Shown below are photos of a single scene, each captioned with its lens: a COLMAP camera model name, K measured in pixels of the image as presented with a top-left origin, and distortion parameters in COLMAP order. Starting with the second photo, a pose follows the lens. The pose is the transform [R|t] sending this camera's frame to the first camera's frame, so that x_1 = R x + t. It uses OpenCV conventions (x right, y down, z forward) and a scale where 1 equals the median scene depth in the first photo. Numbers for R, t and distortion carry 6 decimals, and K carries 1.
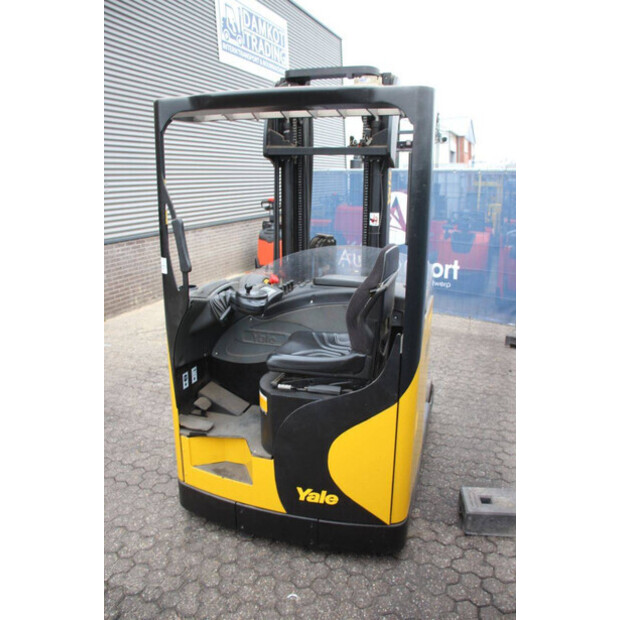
lens RADIAL K [[510.6, 0, 310.0], [0, 510.6, 310.0], [0, 0, 1]] dist [-0.168970, 0.140354]
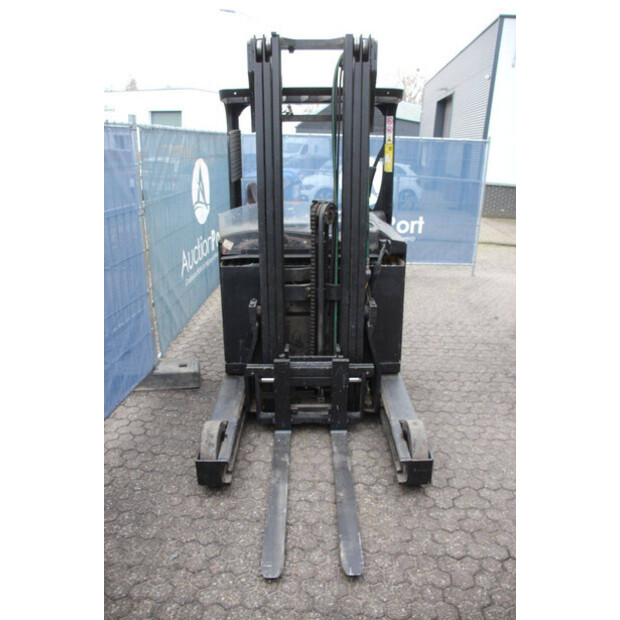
lens RADIAL K [[510.6, 0, 310.0], [0, 510.6, 310.0], [0, 0, 1]] dist [-0.168970, 0.140354]
pose [[-0.954179, 0.089410, -0.285568, 0.424587], [-0.078080, 0.846867, 0.526041, -0.583777], [0.288872, 0.524234, -0.801082, 2.283868]]
